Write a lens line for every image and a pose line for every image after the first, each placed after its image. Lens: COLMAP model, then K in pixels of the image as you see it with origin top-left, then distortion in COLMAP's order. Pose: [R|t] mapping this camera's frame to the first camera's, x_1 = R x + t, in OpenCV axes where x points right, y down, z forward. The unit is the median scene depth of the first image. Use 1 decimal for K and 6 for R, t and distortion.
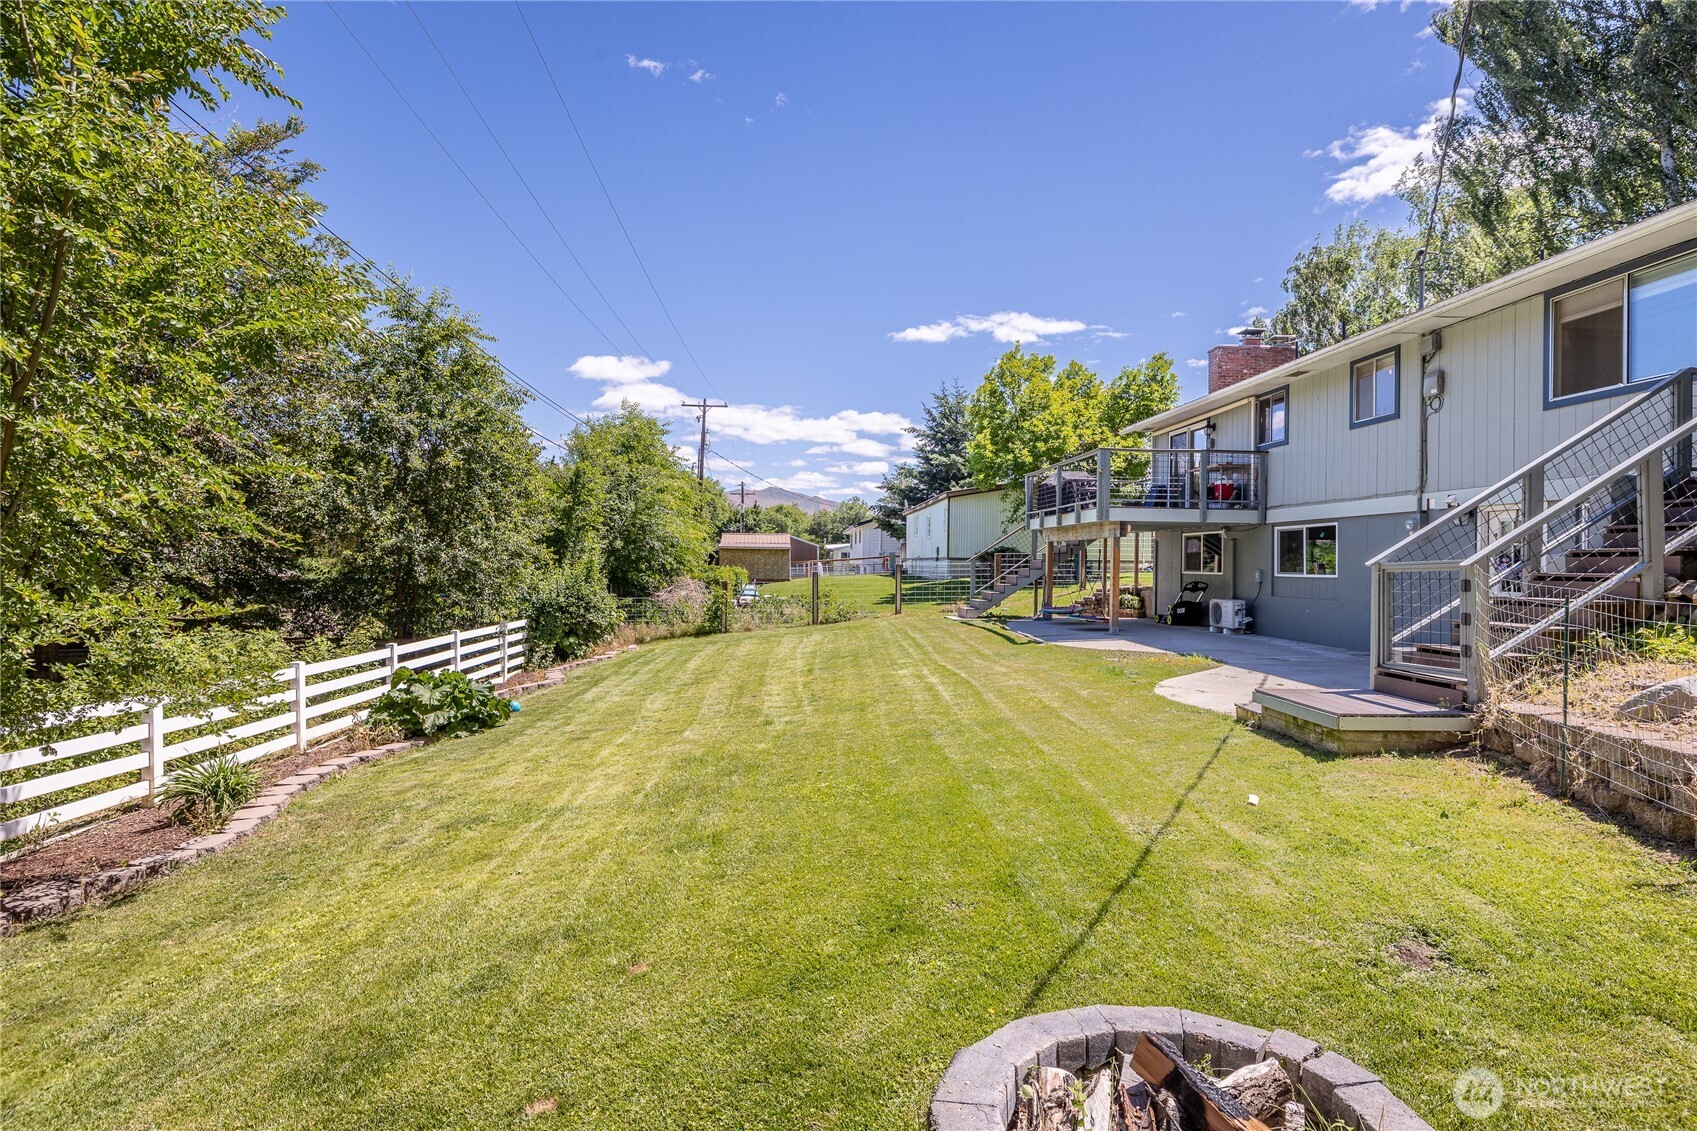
lens RADIAL K [[874.0, 0, 852.6], [0, 874.0, 555.4], [0, 0, 1]] dist [-0.000534, -0.000282]
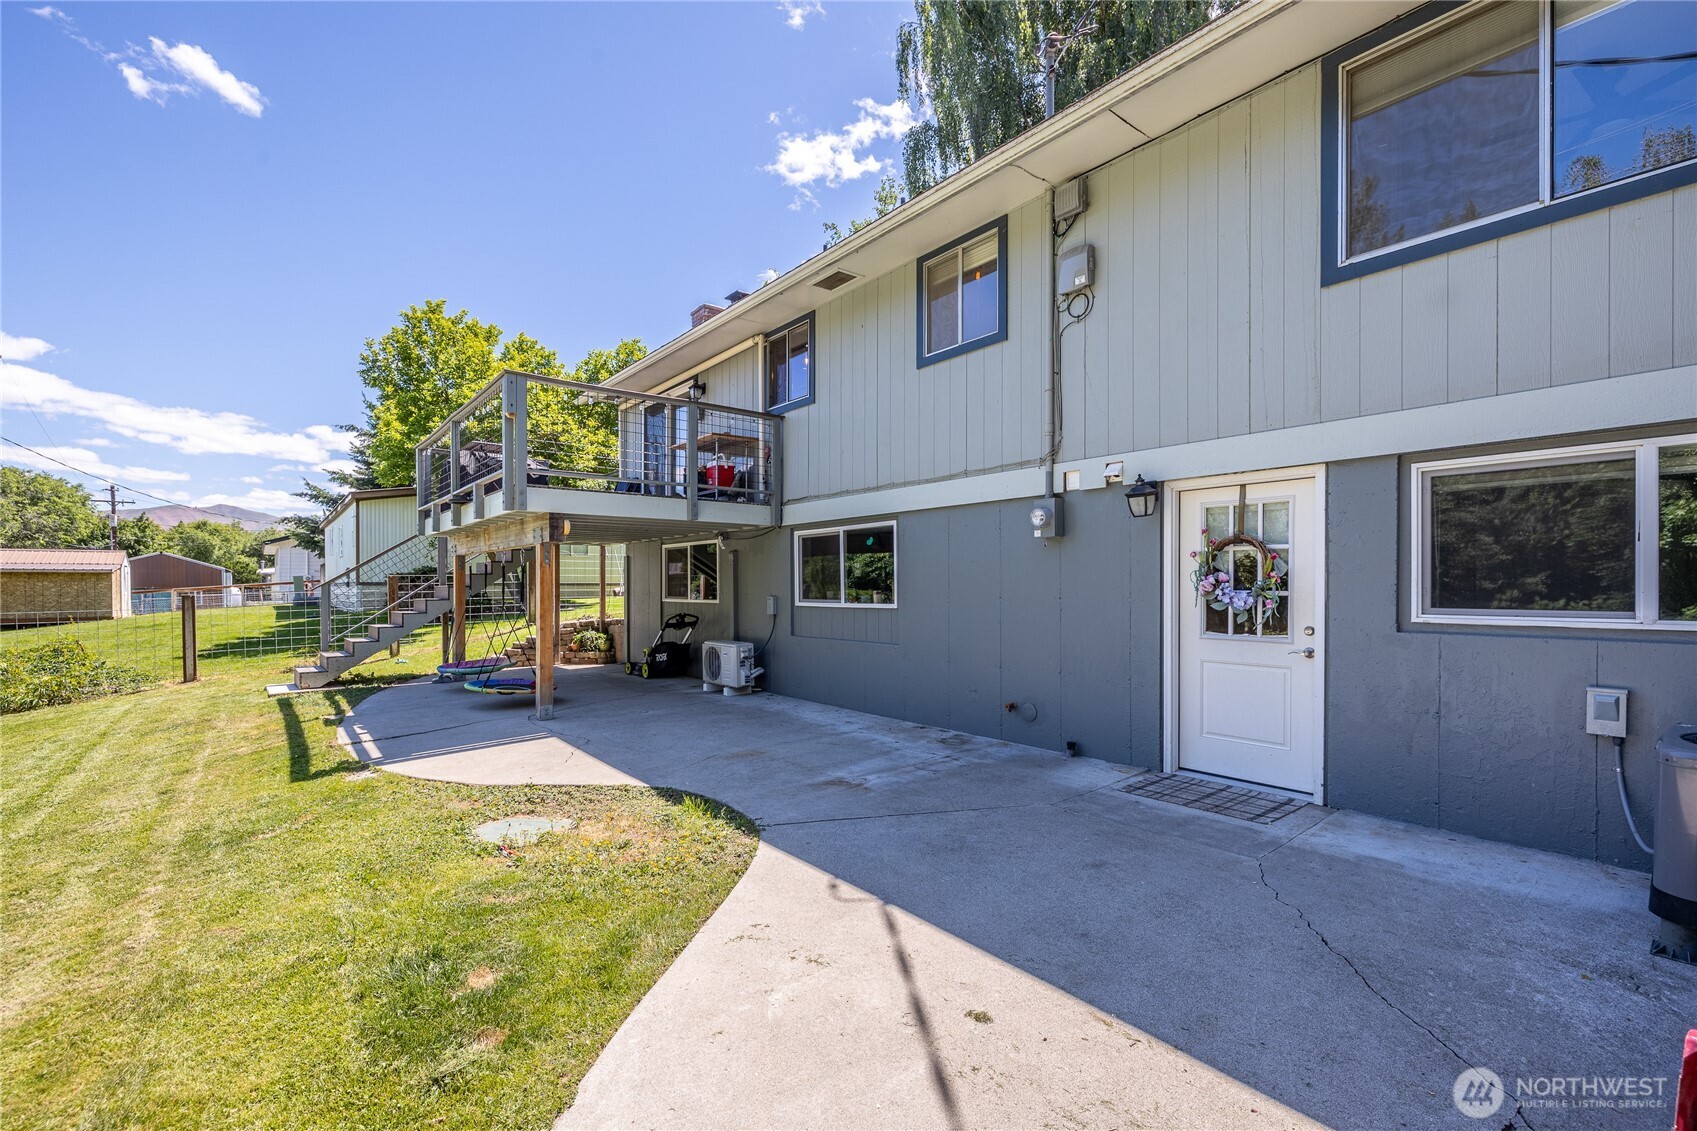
lens RADIAL K [[740.3, 0, 851.3], [0, 740.3, 589.3], [0, 0, 1]] dist [0.000112, -0.000050]
pose [[0.823480, -0.019121, 0.567022, 0.194301], [0.010245, 0.999770, 0.018835, 0.001203], [-0.567252, -0.009701, 0.823487, 0.499738]]
